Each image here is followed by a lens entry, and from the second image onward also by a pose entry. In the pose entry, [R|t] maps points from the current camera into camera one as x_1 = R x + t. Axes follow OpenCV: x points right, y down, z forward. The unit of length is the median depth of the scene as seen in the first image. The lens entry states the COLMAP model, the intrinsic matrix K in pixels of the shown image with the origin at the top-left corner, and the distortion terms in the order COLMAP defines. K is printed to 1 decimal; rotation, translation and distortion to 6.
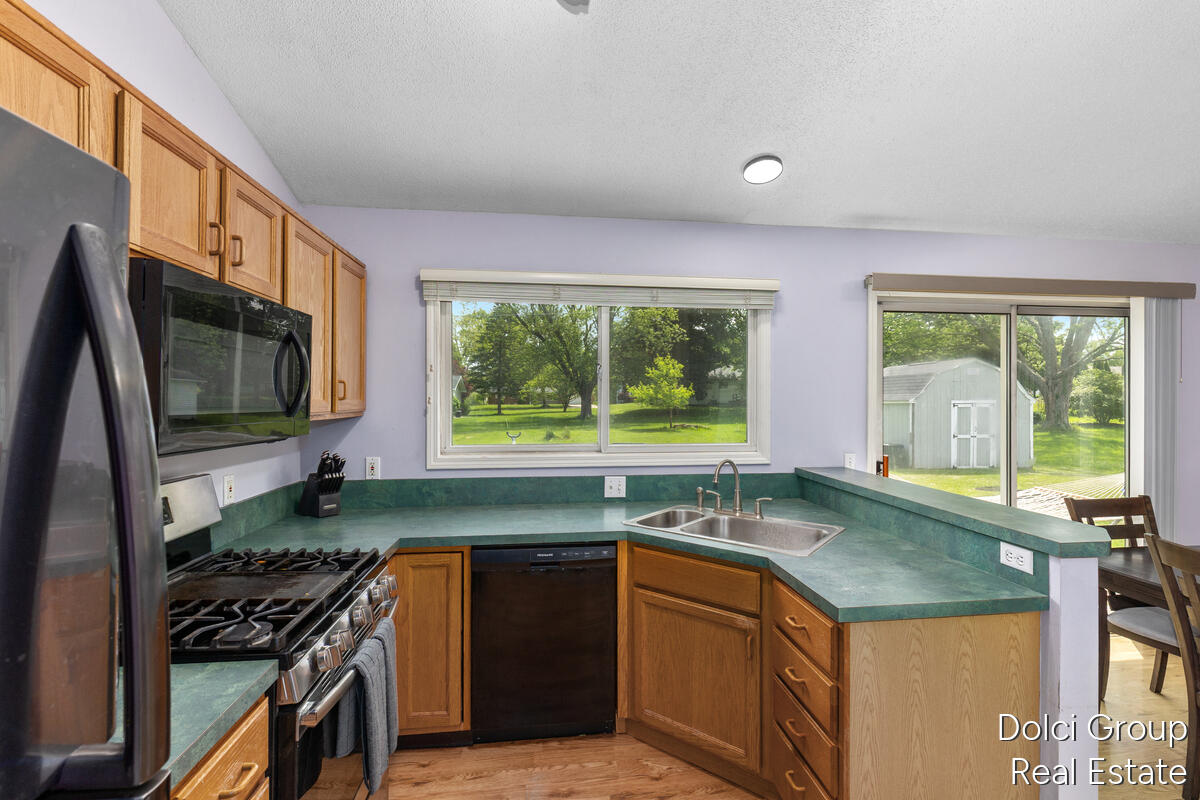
lens RADIAL K [[549.2, 0, 609.2], [0, 549.2, 405.2], [0, 0, 1]] dist [0.002478, -0.001157]
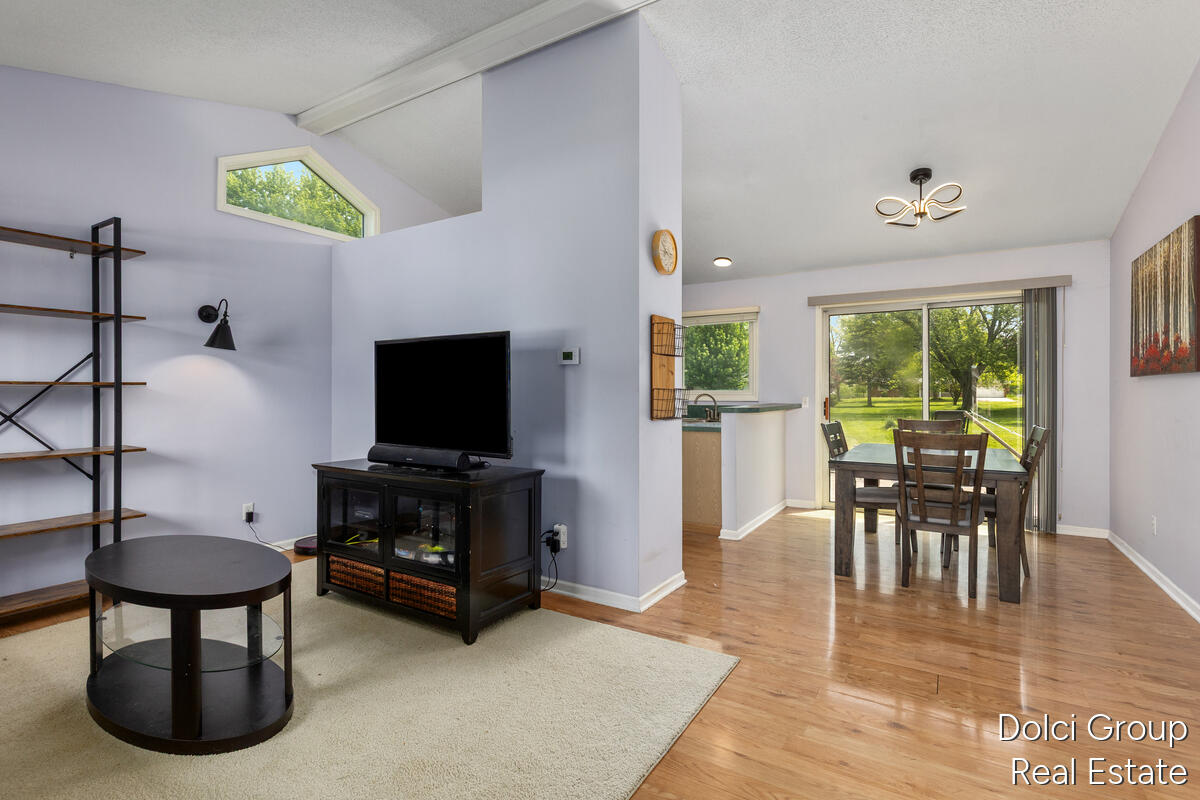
lens RADIAL K [[567.1, 0, 603.0], [0, 567.1, 395.2], [0, 0, 1]] dist [-0.005686, -0.001537]
pose [[0.775301, 0.001062, -0.631590, 1.186795], [-0.006322, 0.999962, -0.006079, 0.105870], [0.631560, 0.008706, 0.775278, -0.930878]]
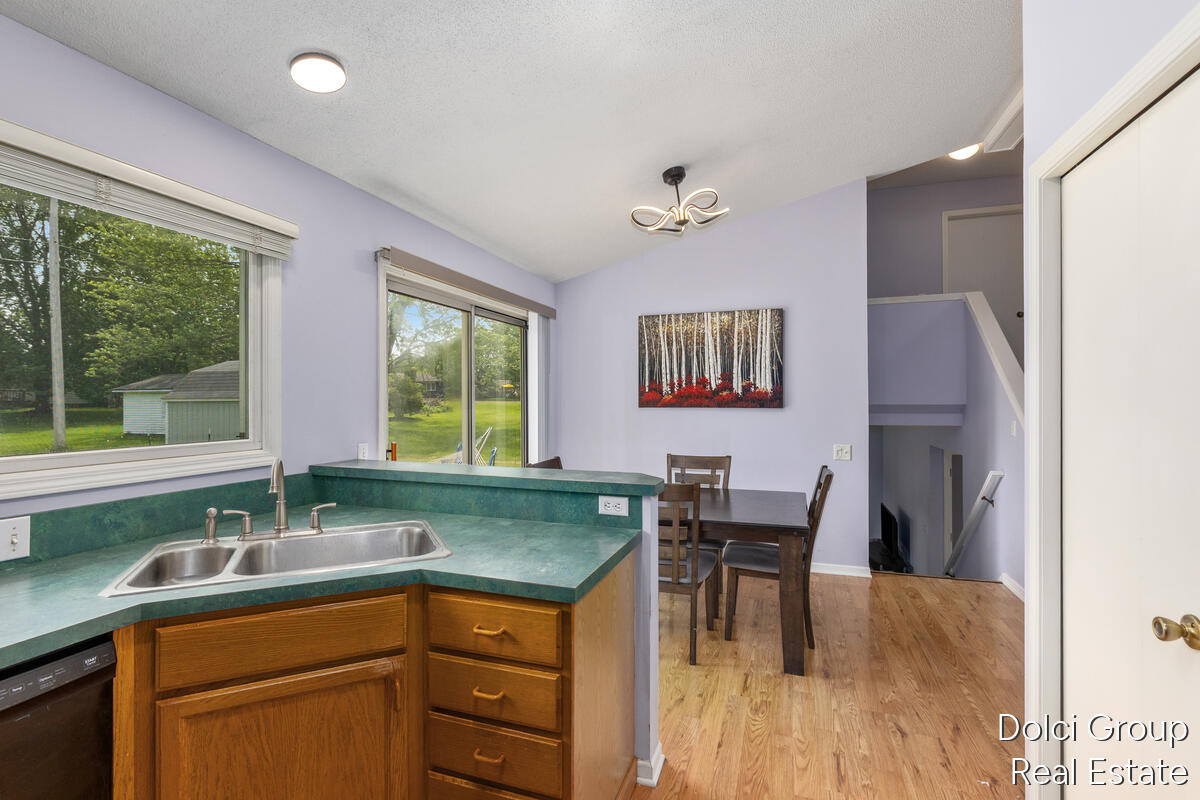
lens RADIAL K [[549.2, 0, 606.9], [0, 549.2, 401.2], [0, 0, 1]] dist [0.002478, -0.001157]
pose [[0.436630, -0.003938, 0.899633, -0.204040], [0.011103, 0.999938, -0.001012, 0.027514], [-0.899573, 0.010430, 0.436646, 0.279107]]
